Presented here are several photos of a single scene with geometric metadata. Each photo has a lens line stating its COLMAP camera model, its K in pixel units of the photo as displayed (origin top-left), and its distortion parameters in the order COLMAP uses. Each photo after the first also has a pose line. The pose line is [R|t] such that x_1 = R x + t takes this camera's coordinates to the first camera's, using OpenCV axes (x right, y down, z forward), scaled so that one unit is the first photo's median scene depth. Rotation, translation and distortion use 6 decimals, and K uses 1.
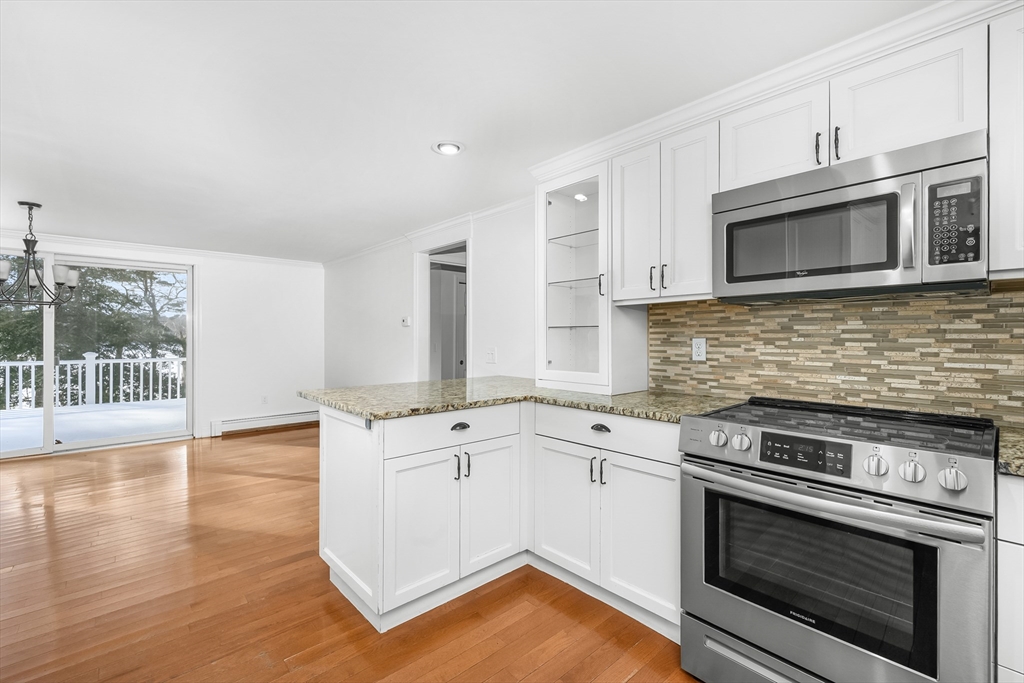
lens RADIAL K [[441.9, 0, 514.9], [0, 441.9, 339.7], [0, 0, 1]] dist [-0.000337, 0.000109]
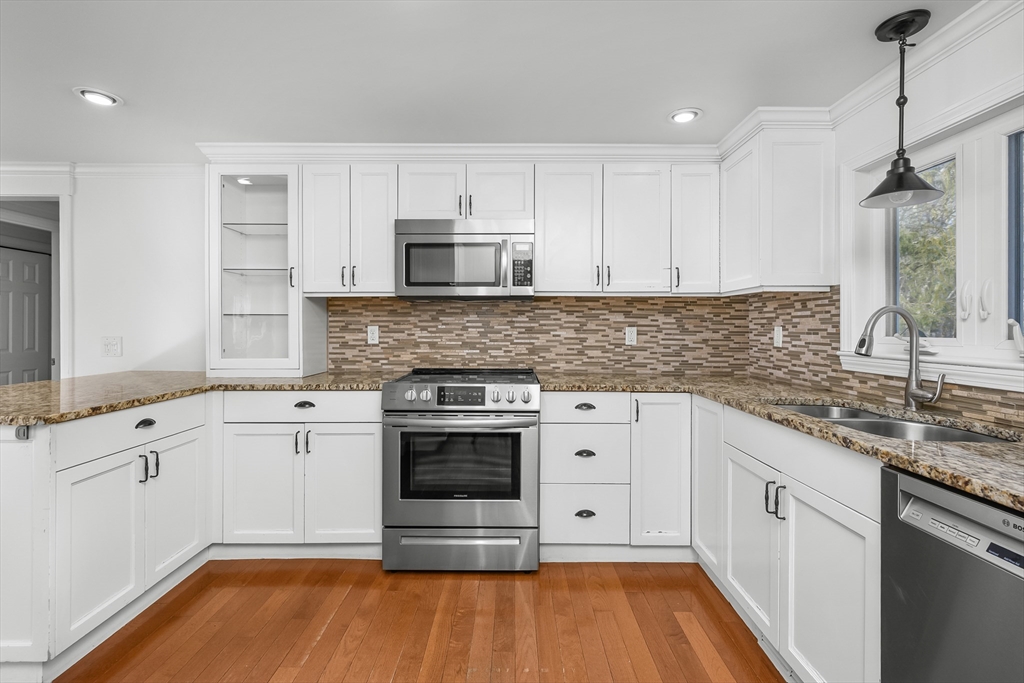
lens RADIAL K [[441.9, 0, 514.9], [0, 441.9, 339.7], [0, 0, 1]] dist [-0.000337, 0.000109]
pose [[0.674965, -0.022177, 0.737516, -0.279129], [0.002406, 0.999609, 0.027856, 0.001945], [-0.737846, -0.017028, 0.674754, -0.167649]]
